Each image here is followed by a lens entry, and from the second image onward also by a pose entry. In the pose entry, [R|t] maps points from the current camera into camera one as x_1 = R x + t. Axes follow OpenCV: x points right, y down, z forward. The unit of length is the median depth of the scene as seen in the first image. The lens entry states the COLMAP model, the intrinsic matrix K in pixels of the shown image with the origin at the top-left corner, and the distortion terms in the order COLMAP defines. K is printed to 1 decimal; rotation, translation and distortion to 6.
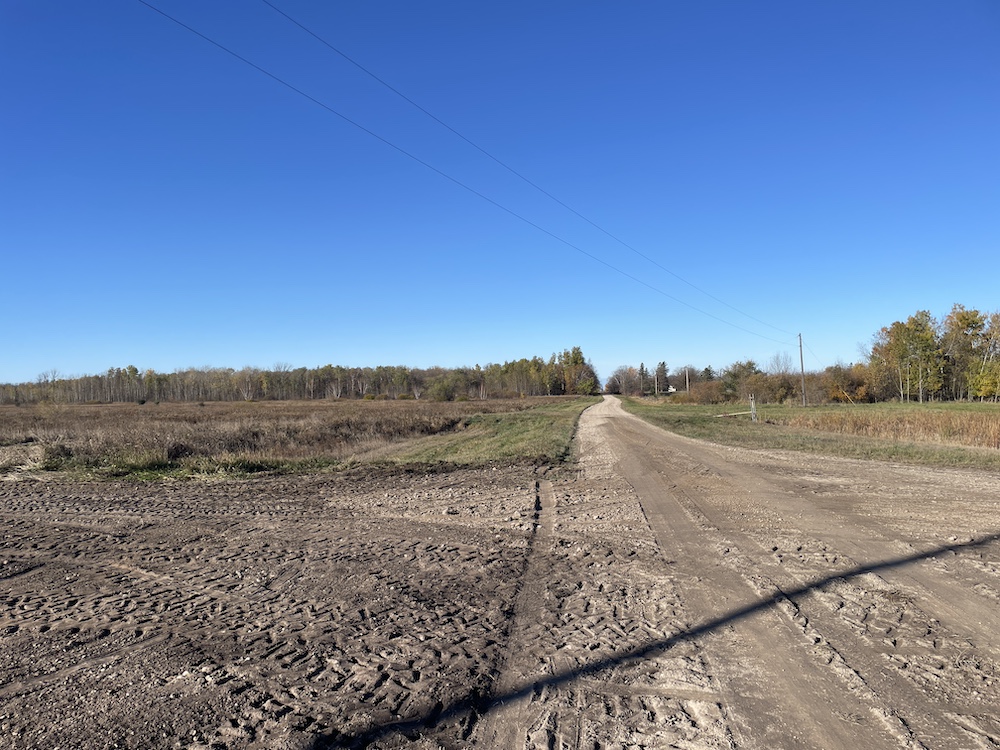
lens RADIAL K [[767.6, 0, 500.7], [0, 767.6, 374.5], [0, 0, 1]] dist [0.058181, -0.076746]
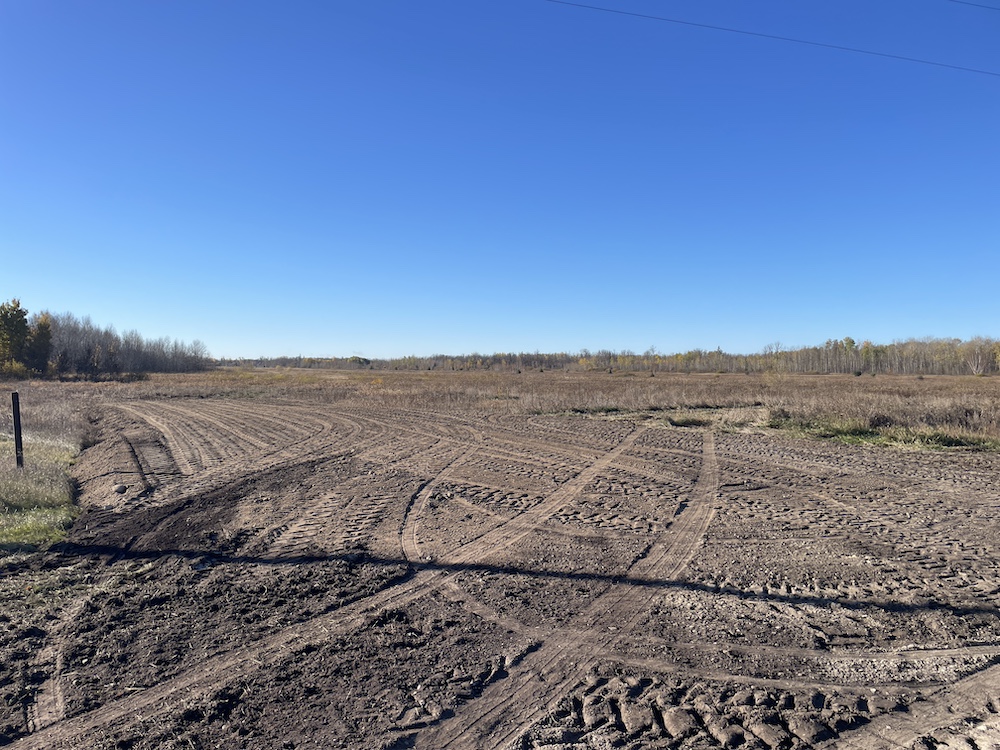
lens RADIAL K [[767.6, 0, 491.8], [0, 767.6, 379.7], [0, 0, 1]] dist [0.058181, -0.076746]
pose [[0.640188, 0.031604, -0.767568, 0.091100], [0.001780, 0.999090, 0.042622, -0.010051], [0.768217, -0.028652, 0.639549, -0.158123]]
